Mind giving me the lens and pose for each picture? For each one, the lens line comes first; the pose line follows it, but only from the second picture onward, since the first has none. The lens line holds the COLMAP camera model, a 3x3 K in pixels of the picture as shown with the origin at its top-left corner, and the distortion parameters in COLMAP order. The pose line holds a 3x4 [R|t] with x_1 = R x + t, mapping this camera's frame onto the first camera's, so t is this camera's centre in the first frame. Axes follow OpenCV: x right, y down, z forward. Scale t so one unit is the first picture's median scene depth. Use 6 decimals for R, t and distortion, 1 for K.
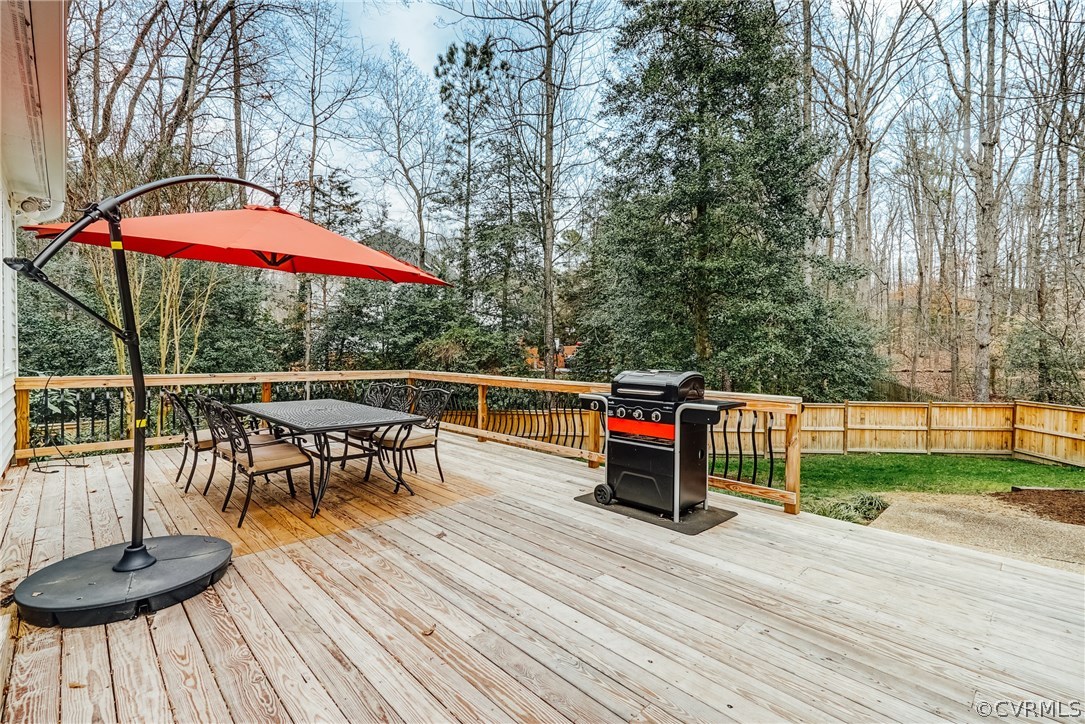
lens RADIAL K [[494.1, 0, 542.0], [0, 494.1, 355.2], [0, 0, 1]] dist [0.001727, 0.000074]
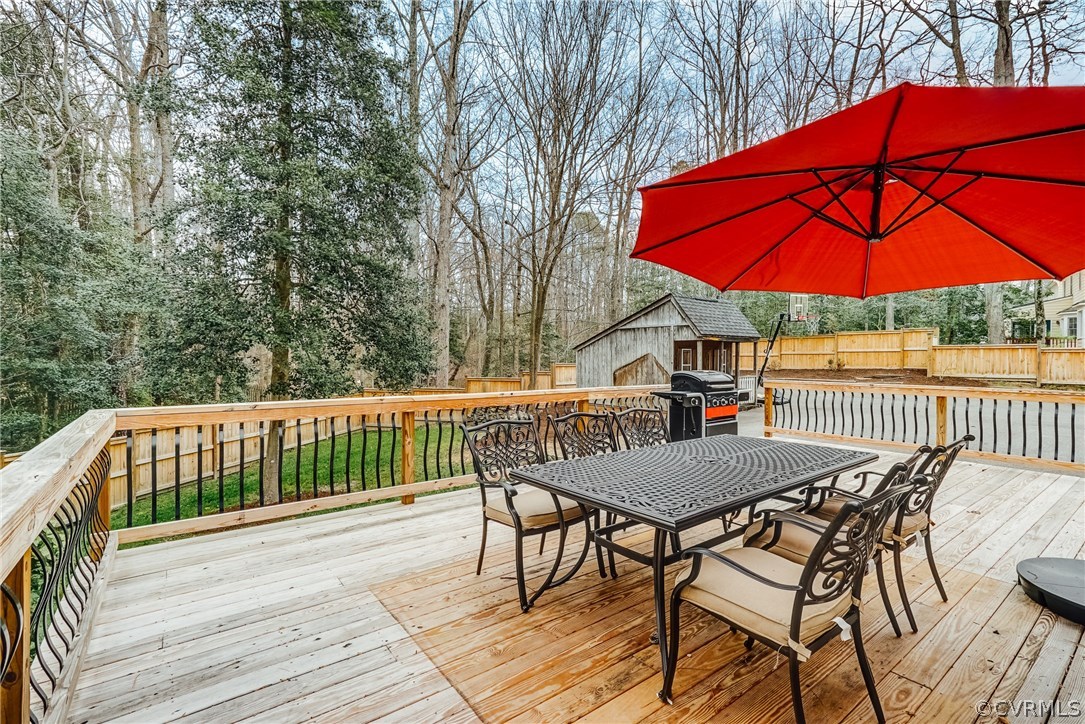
lens RADIAL K [[494.1, 0, 542.3], [0, 494.1, 356.3], [0, 0, 1]] dist [0.001727, 0.000074]
pose [[0.114575, -0.015651, 0.993291, -0.330325], [0.010136, 0.999842, 0.014585, -0.009539], [-0.993363, 0.008397, 0.114716, 0.338882]]
